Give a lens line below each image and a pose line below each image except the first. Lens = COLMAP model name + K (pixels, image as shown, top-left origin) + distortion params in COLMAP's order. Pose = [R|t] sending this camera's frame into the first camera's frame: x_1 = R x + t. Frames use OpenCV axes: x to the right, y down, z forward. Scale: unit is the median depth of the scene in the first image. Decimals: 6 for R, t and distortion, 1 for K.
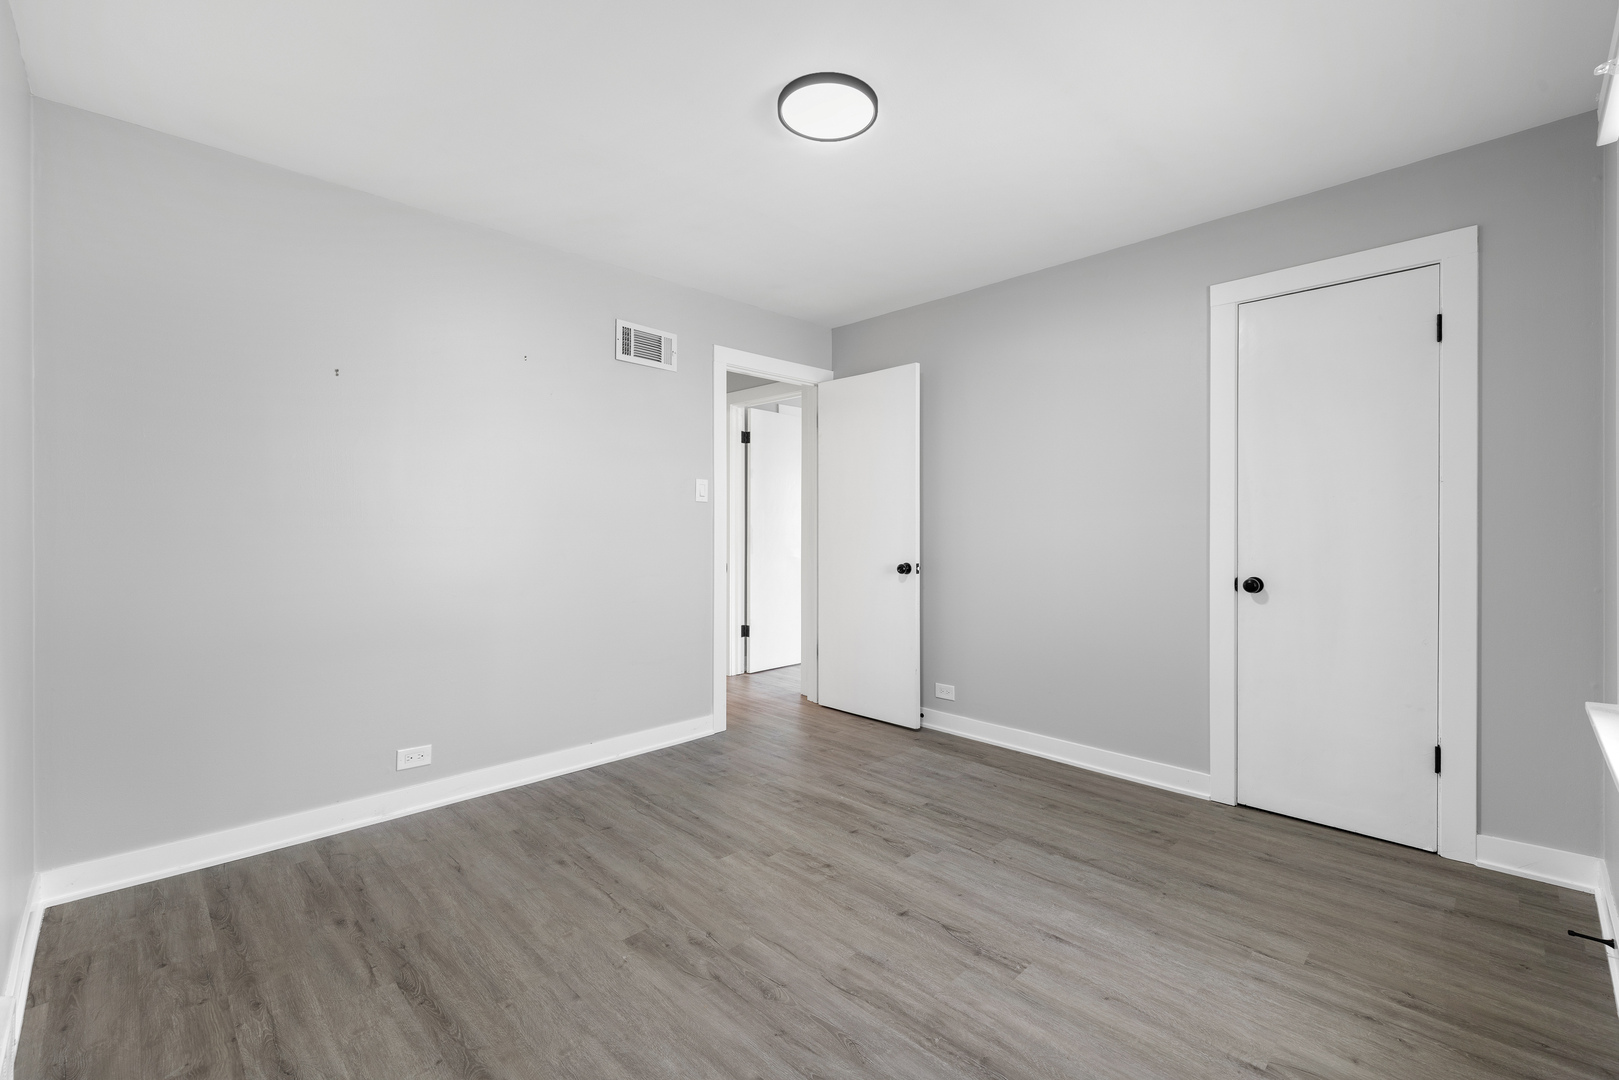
lens RADIAL K [[637.8, 0, 816.3], [0, 637.8, 529.1], [0, 0, 1]] dist [0.024666, -0.009824]
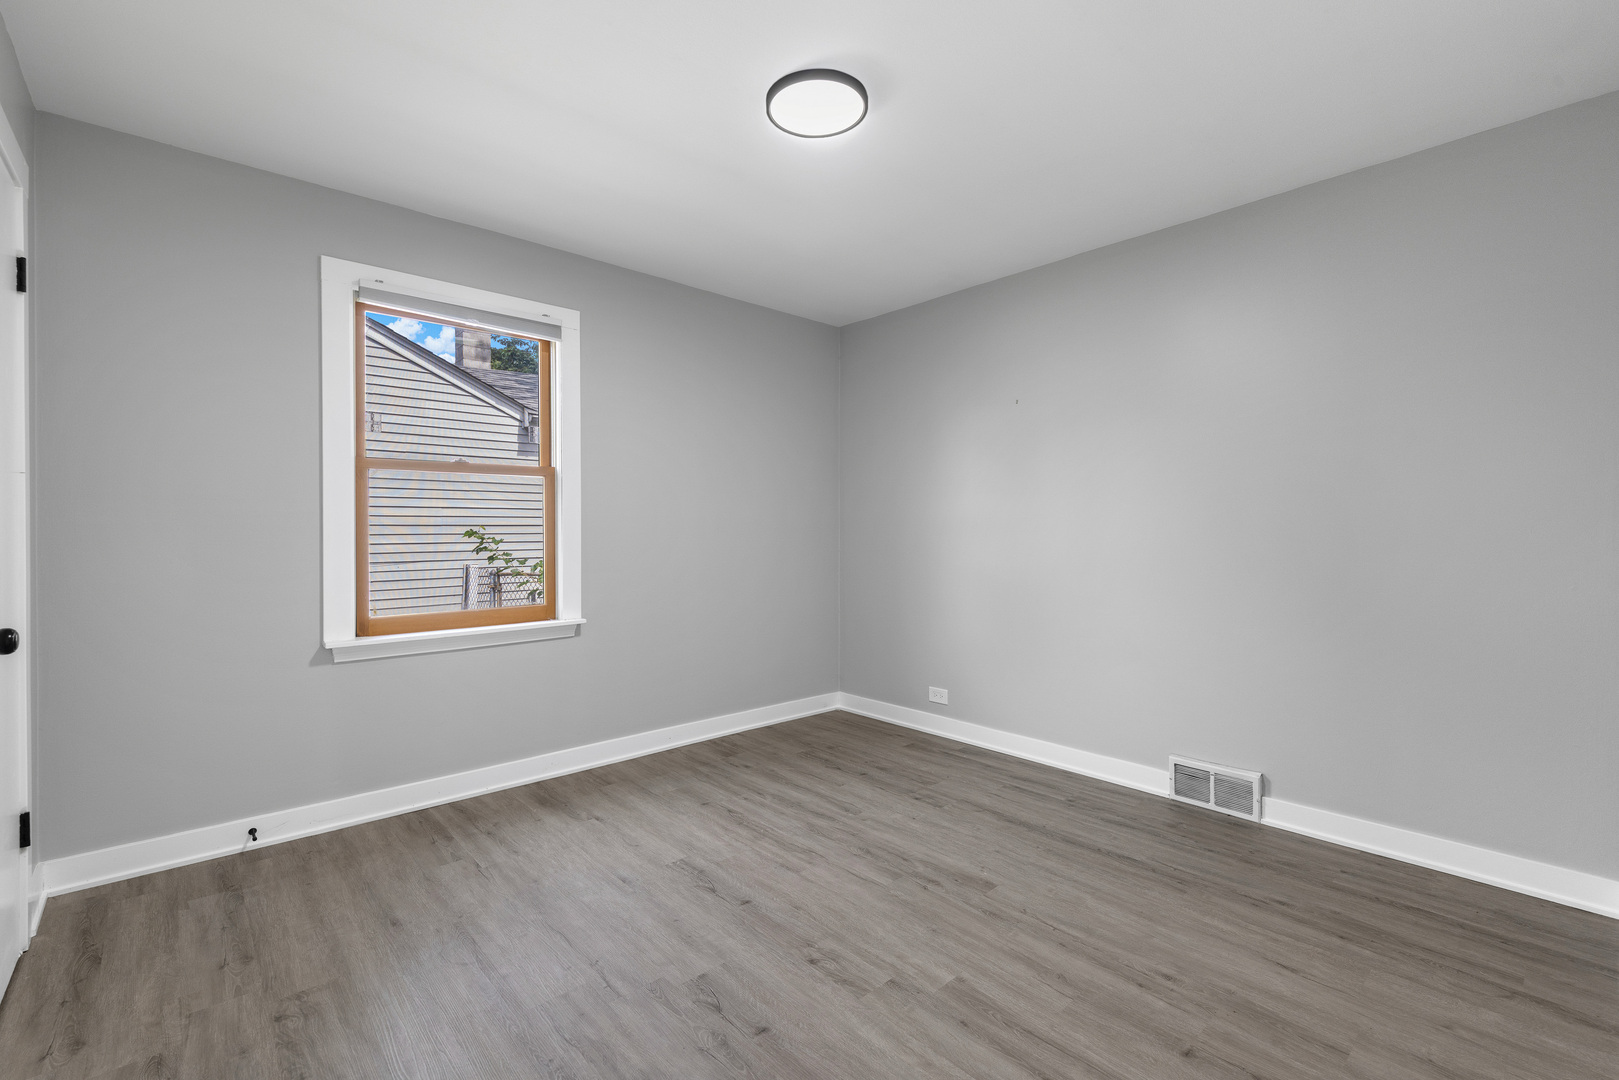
lens RADIAL K [[637.8, 0, 816.3], [0, 637.8, 529.1], [0, 0, 1]] dist [0.024666, -0.009824]
pose [[-0.998823, 0.000130, 0.048504, -0.028376], [0.000423, 0.999982, 0.006029, -0.008518], [-0.048502, 0.006042, -0.998805, 2.022650]]
